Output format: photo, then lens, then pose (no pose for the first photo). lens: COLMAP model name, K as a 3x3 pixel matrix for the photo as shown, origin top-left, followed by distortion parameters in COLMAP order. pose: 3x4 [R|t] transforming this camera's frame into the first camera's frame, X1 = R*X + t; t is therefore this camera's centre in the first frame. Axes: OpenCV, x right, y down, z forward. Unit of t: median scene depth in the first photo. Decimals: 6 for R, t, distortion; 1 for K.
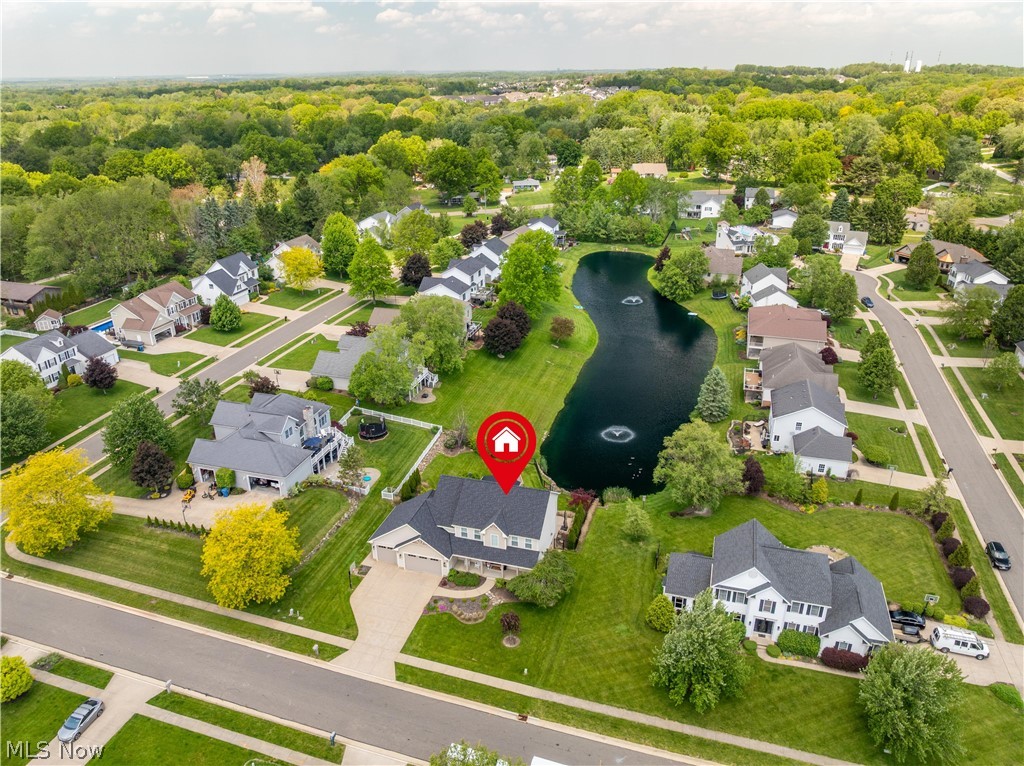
lens RADIAL K [[718.0, 0, 516.6], [0, 718.0, 380.4], [0, 0, 1]] dist [-0.030897, -0.006910]
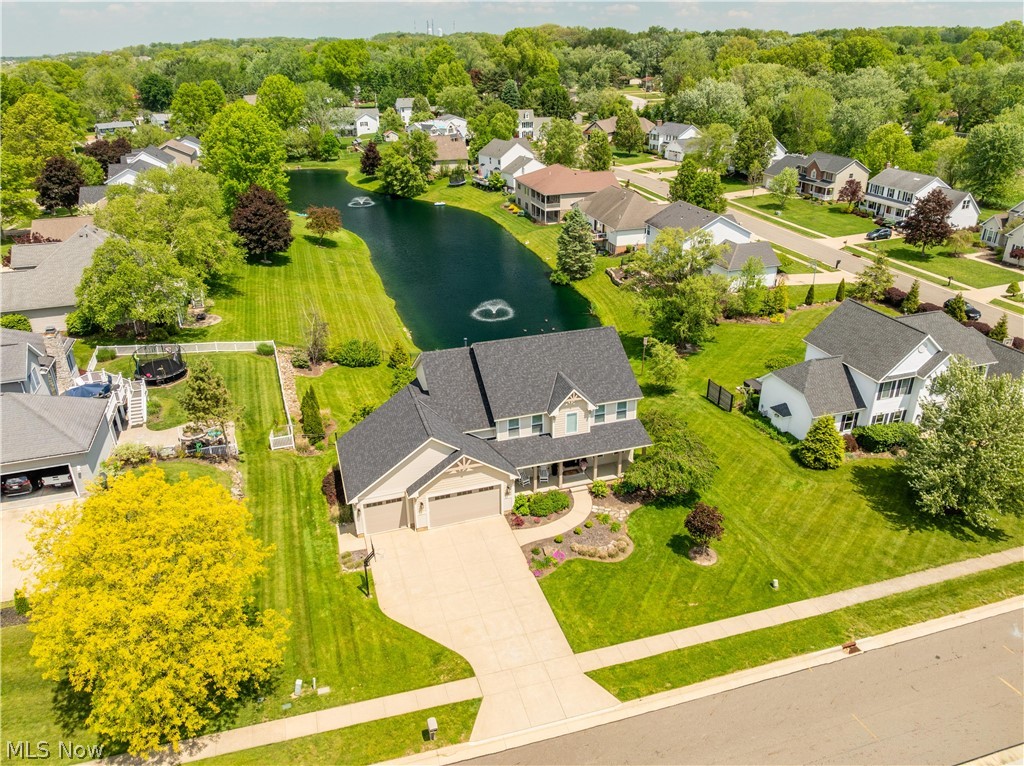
lens RADIAL K [[718.0, 0, 516.6], [0, 718.0, 380.4], [0, 0, 1]] dist [-0.030897, -0.006910]
pose [[0.826322, -0.238230, 0.510332, -0.281758], [0.227491, 0.970106, 0.084509, 0.103181], [-0.515209, 0.046265, 0.855815, 0.412720]]
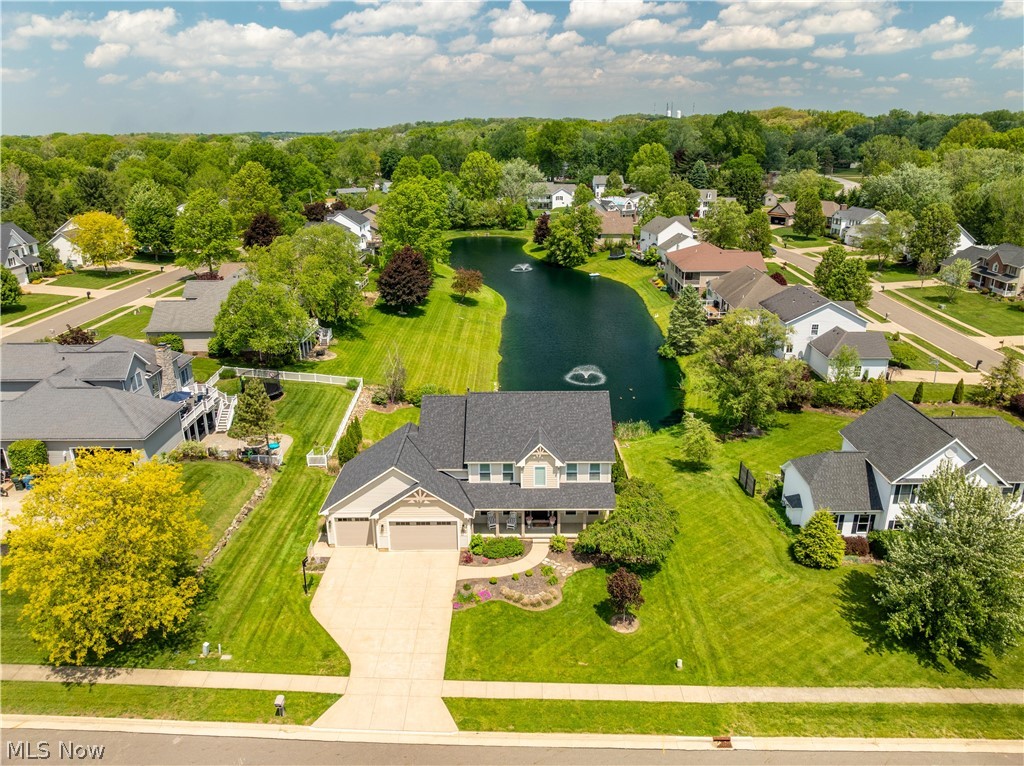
lens RADIAL K [[718.0, 0, 516.6], [0, 718.0, 380.4], [0, 0, 1]] dist [-0.030897, -0.006910]
pose [[0.959953, -0.092346, 0.264503, -0.161455], [0.112404, 0.991745, -0.061696, 0.140548], [-0.256622, 0.088957, 0.962409, 0.322099]]
